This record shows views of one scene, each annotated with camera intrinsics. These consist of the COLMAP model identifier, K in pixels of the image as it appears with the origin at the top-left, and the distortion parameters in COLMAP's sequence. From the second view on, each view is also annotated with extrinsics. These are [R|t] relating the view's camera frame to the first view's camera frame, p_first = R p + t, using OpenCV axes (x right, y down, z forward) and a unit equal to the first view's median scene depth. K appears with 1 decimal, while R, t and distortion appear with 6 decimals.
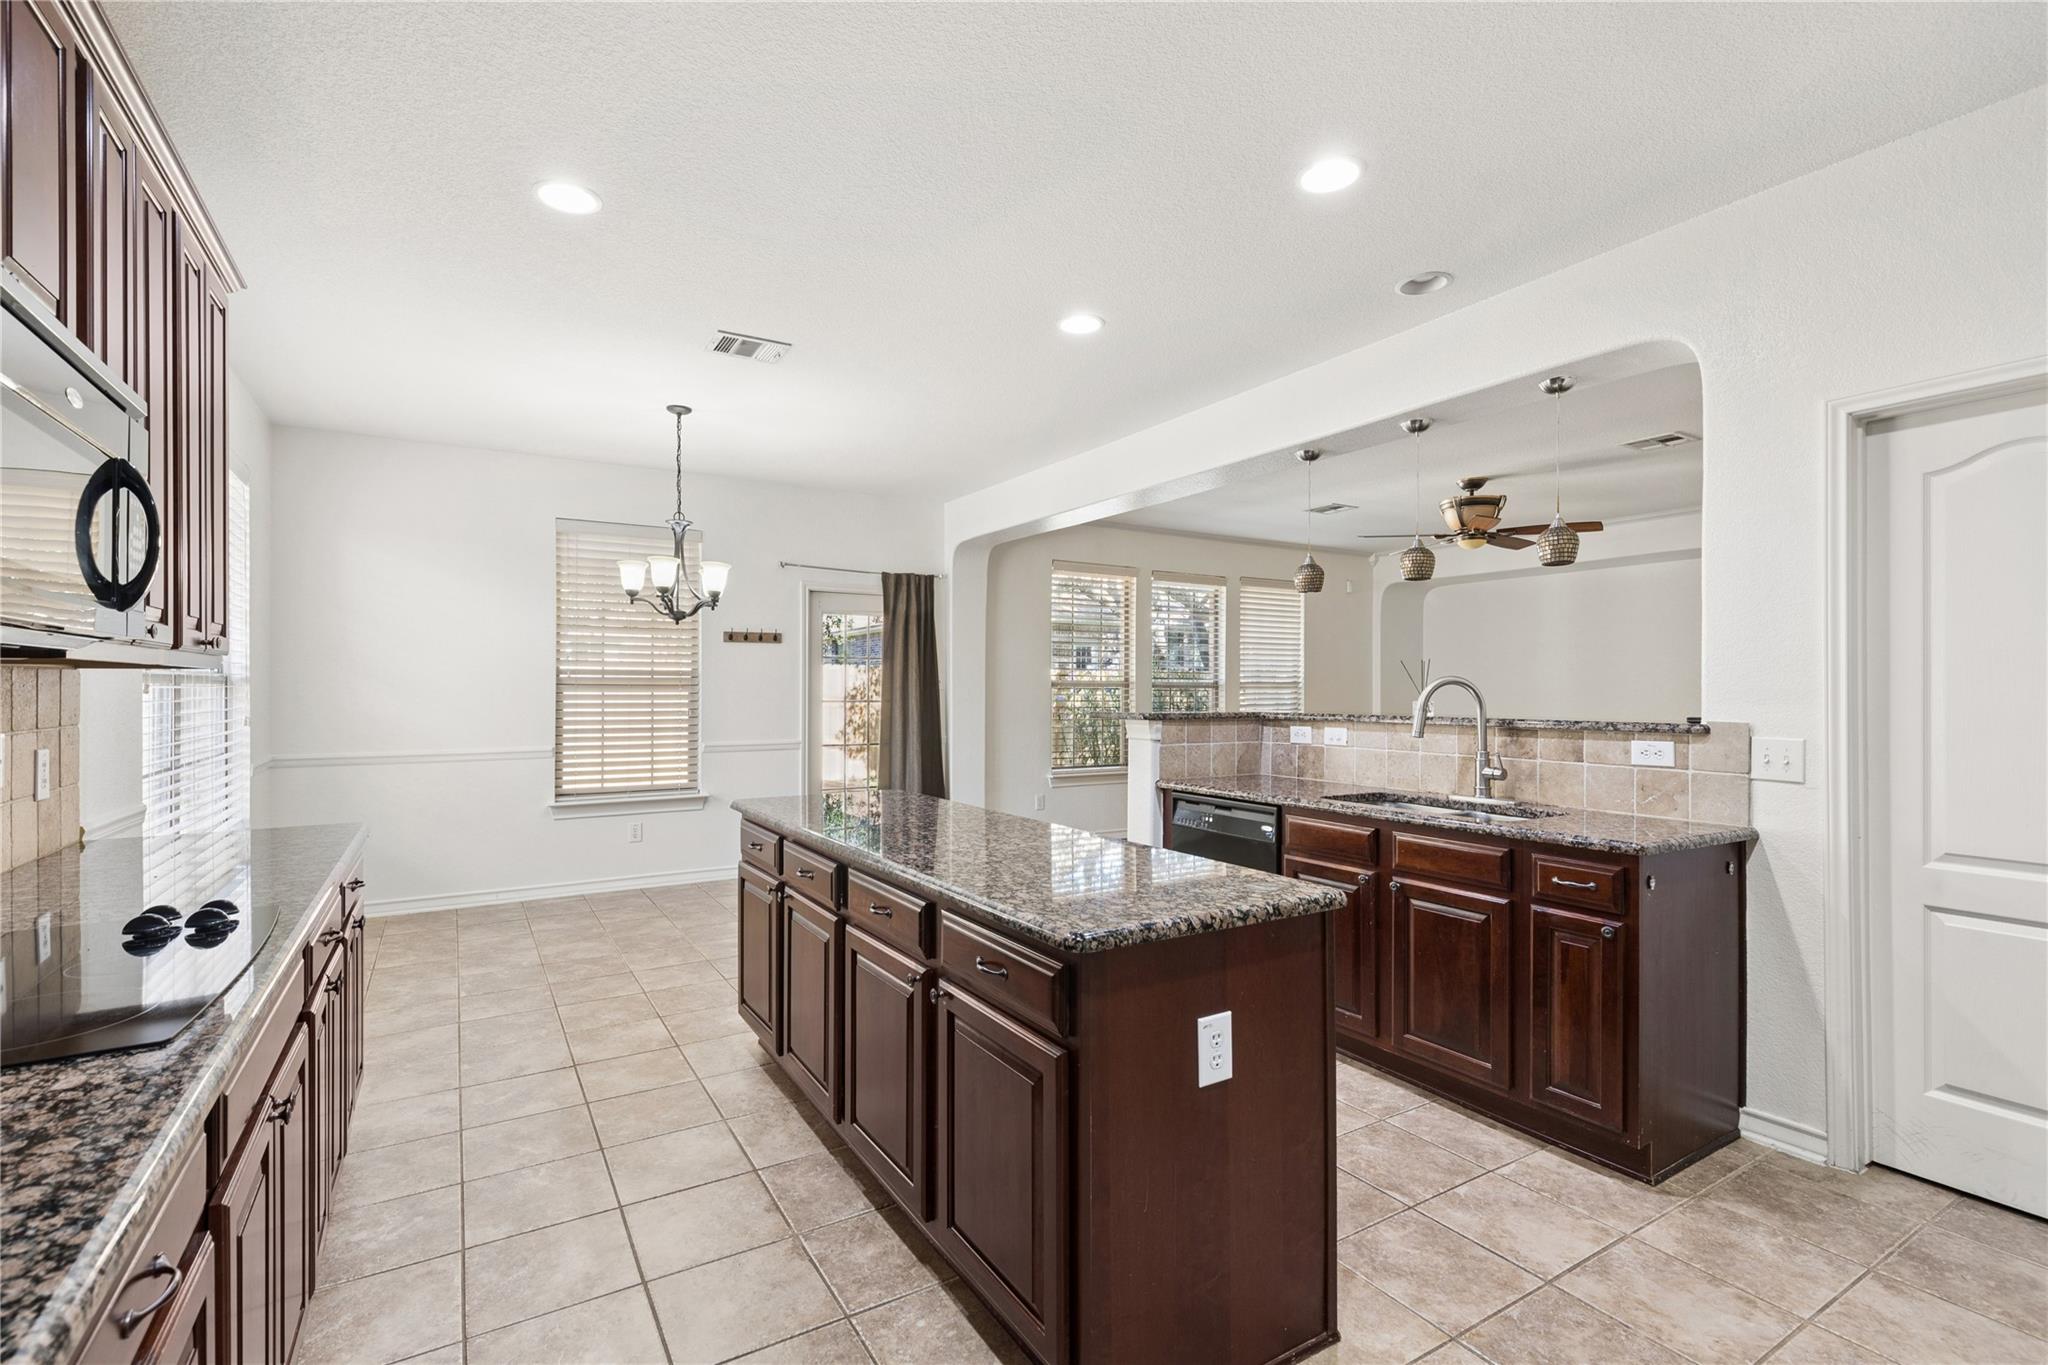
lens RADIAL K [[921.3, 0, 1018.8], [0, 921.3, 684.9], [0, 0, 1]] dist [0.002694, -0.000053]
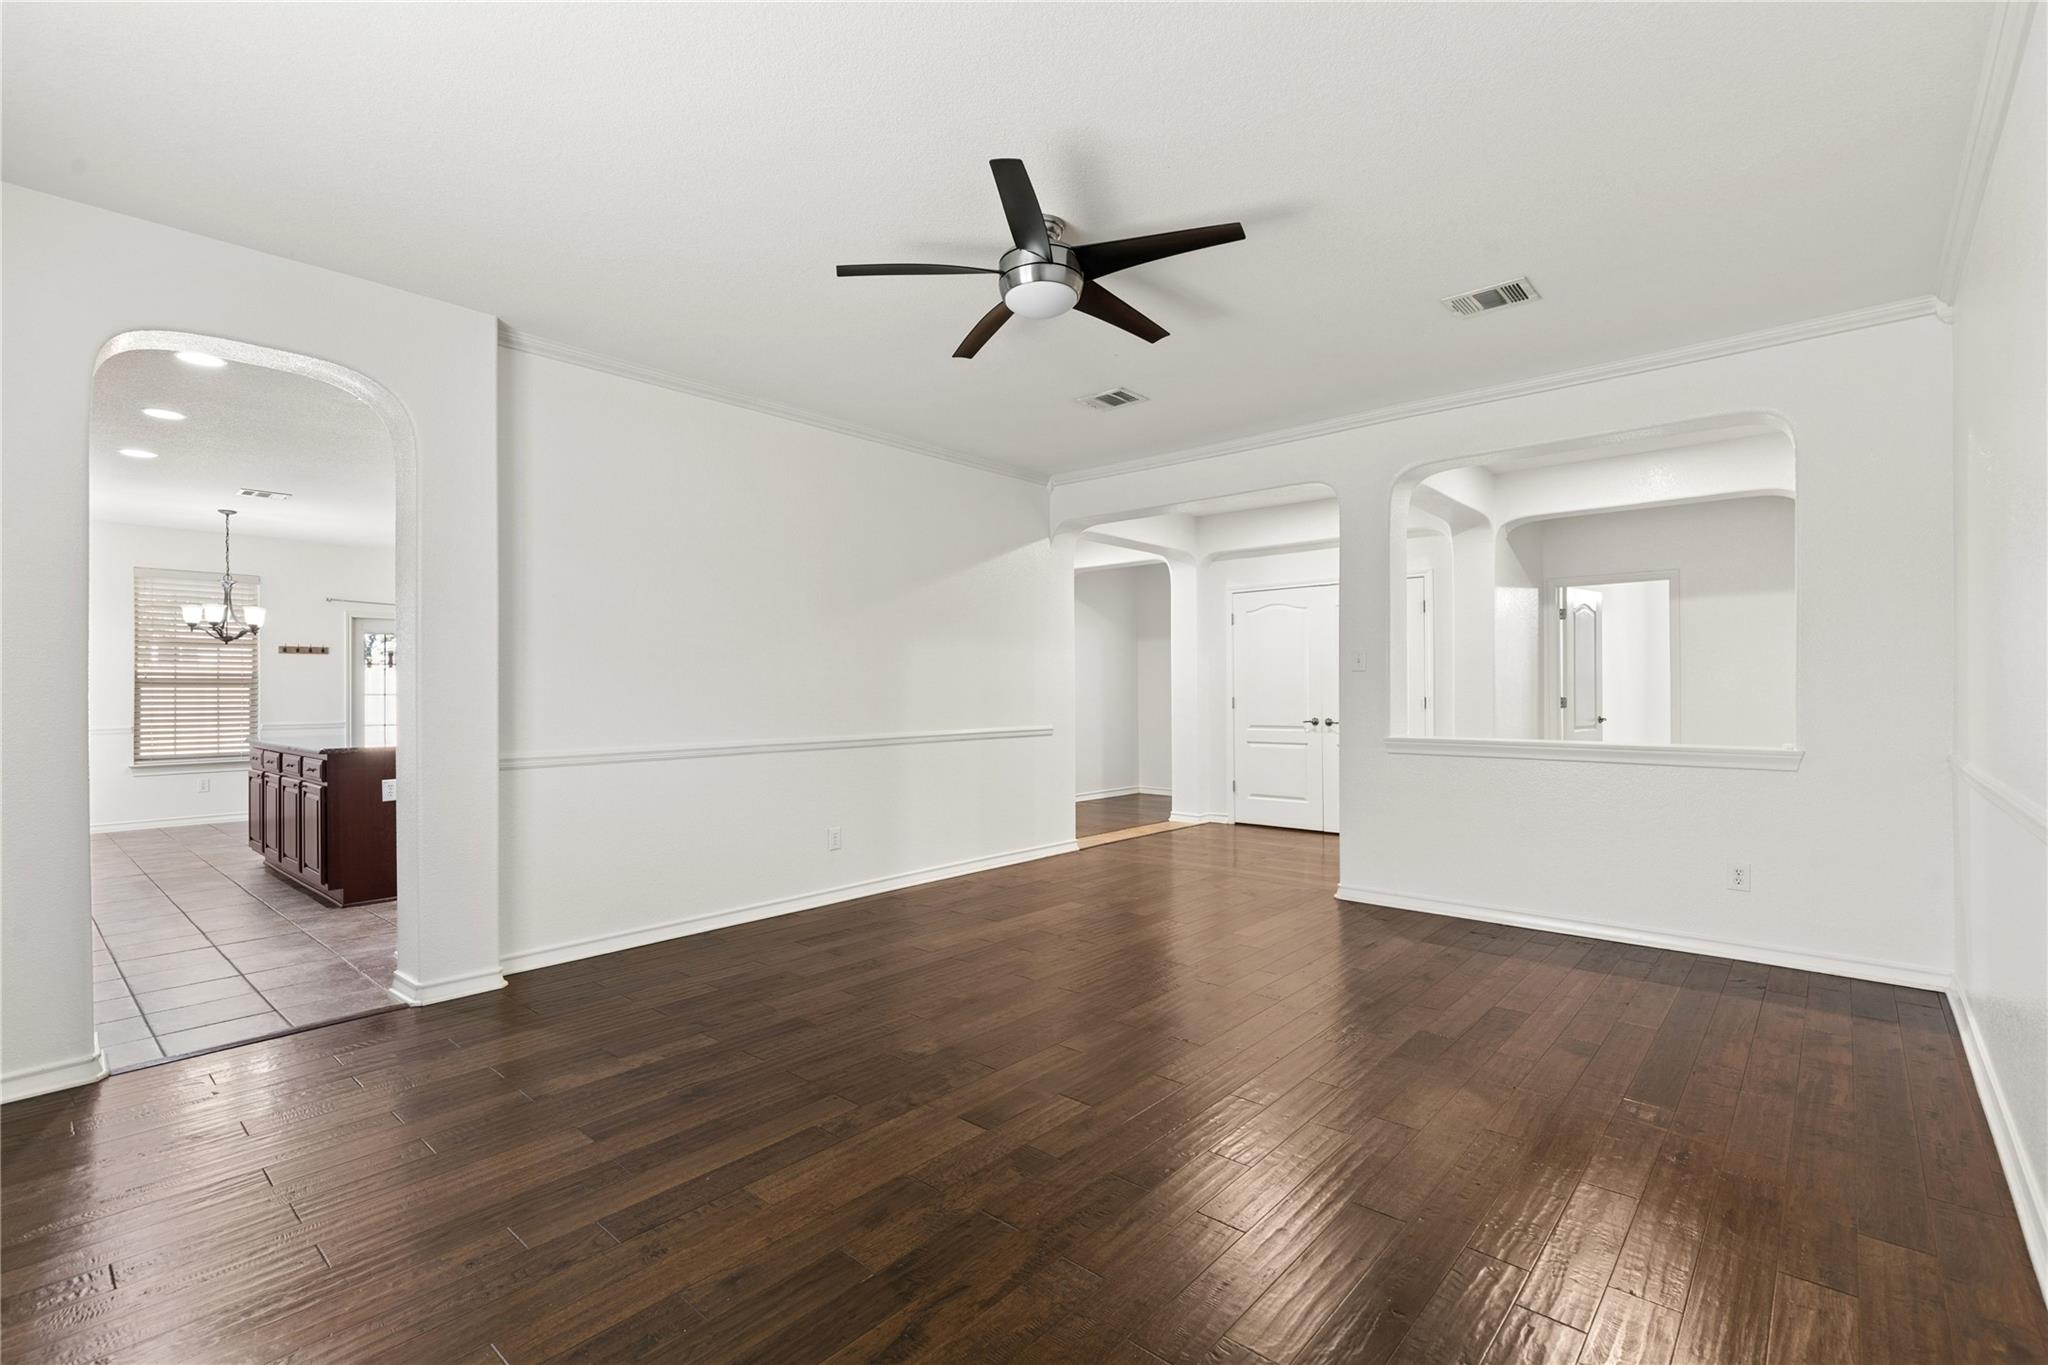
lens RADIAL K [[921.3, 0, 1023.0], [0, 921.3, 684.6], [0, 0, 1]] dist [0.002694, -0.000053]
pose [[0.956184, -0.005057, 0.292722, 0.402391], [0.006465, 0.999972, -0.003843, 0.016712], [-0.292694, 0.005567, 0.956190, -0.785114]]
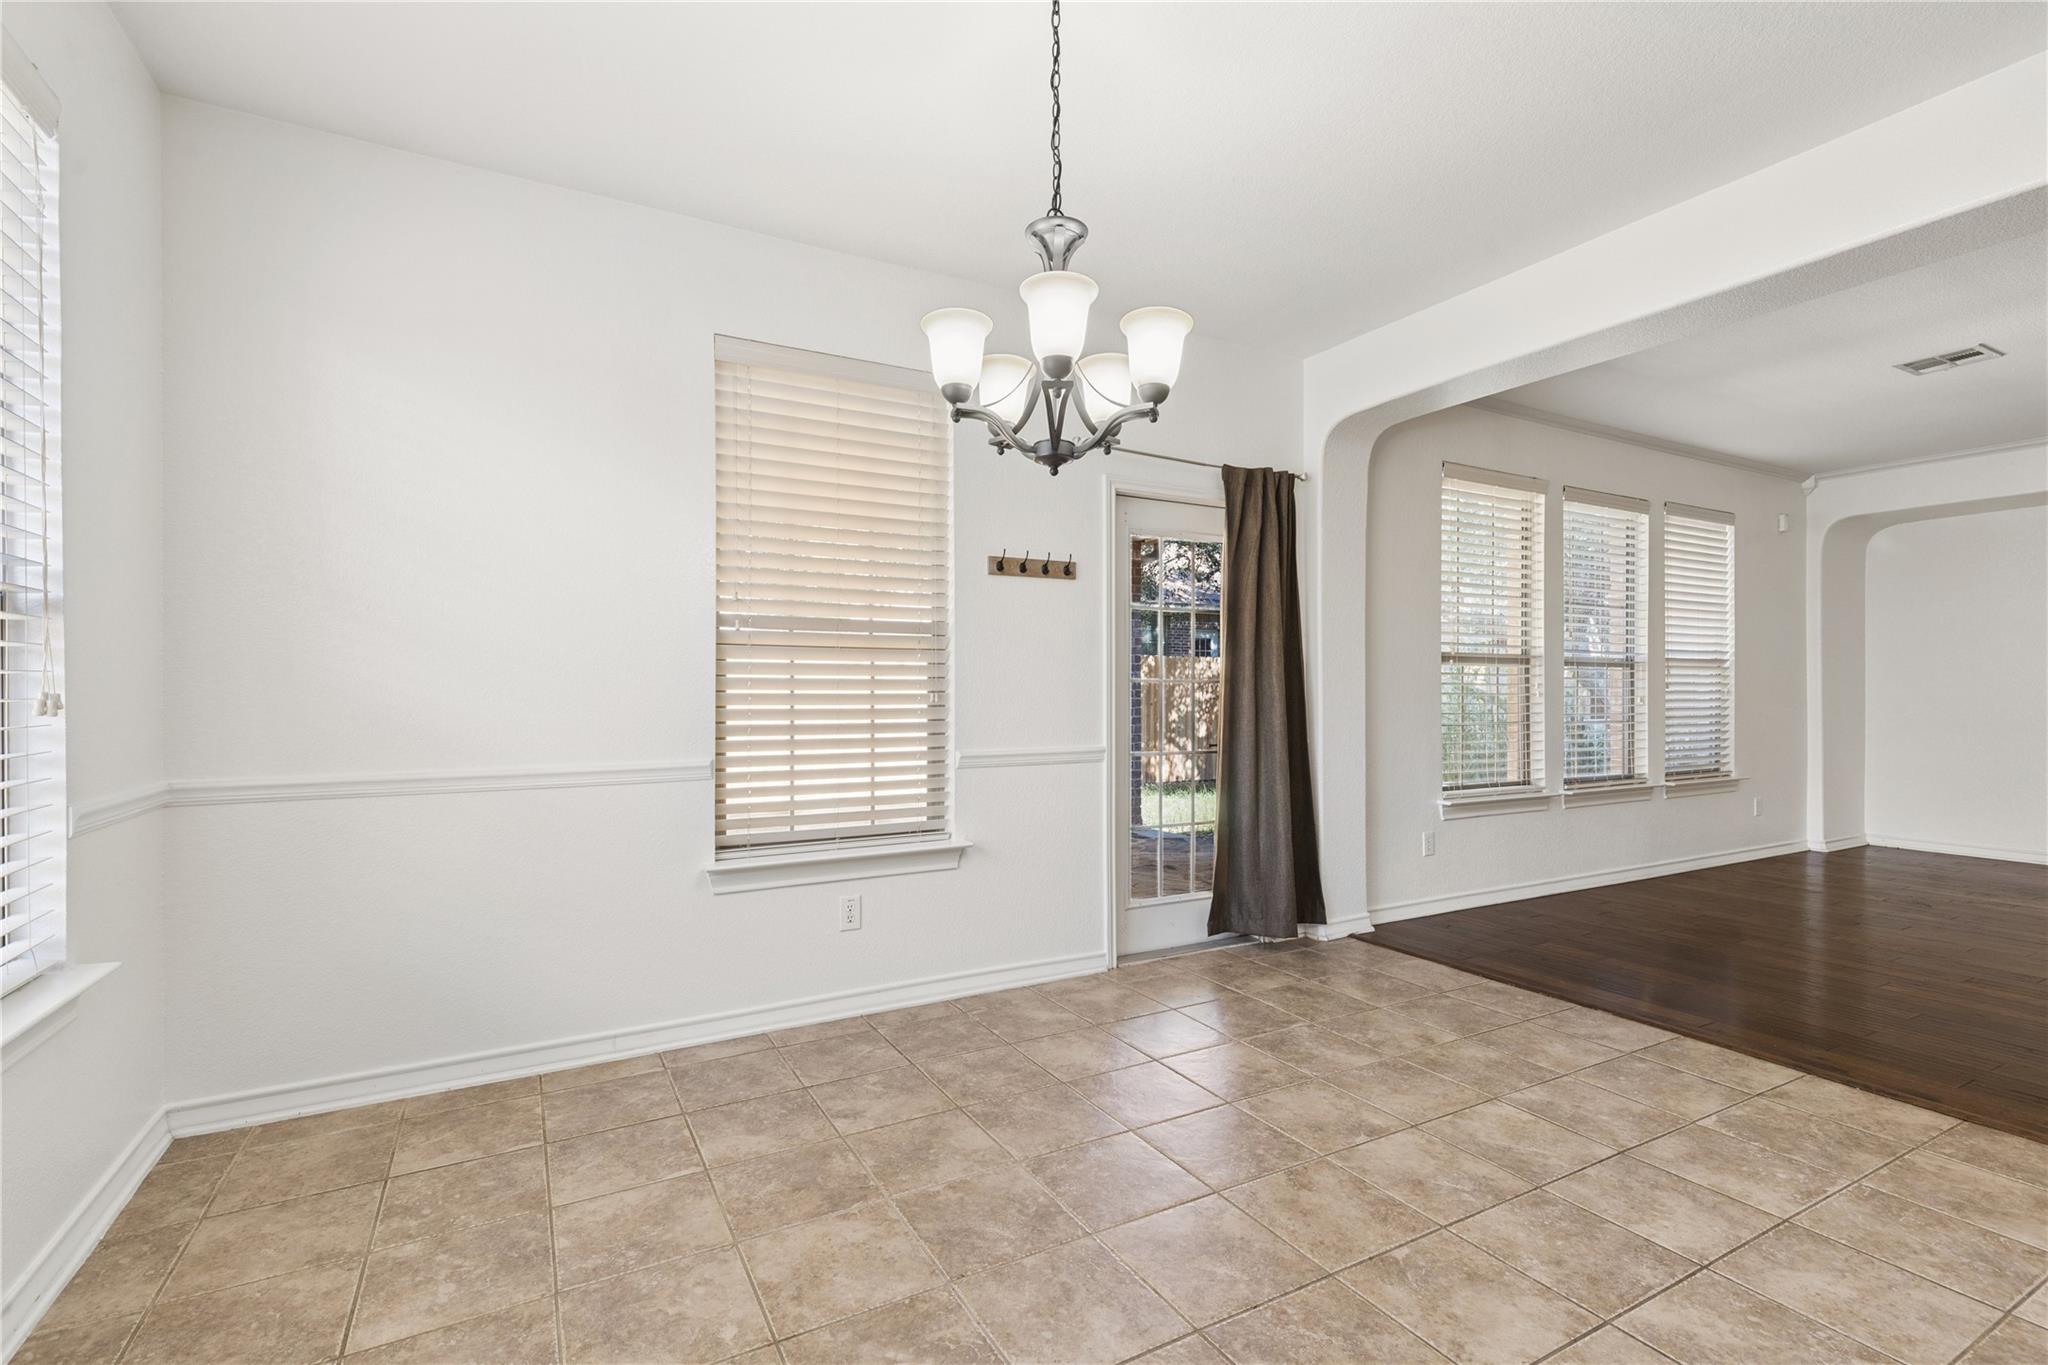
lens RADIAL K [[921.3, 0, 1028.2], [0, 921.3, 692.5], [0, 0, 1]] dist [0.002694, -0.000053]
pose [[0.998883, -0.003998, -0.047073, -0.291287], [0.004217, 0.999981, 0.004557, 0.026118], [0.047054, -0.004751, 0.998881, 0.464308]]
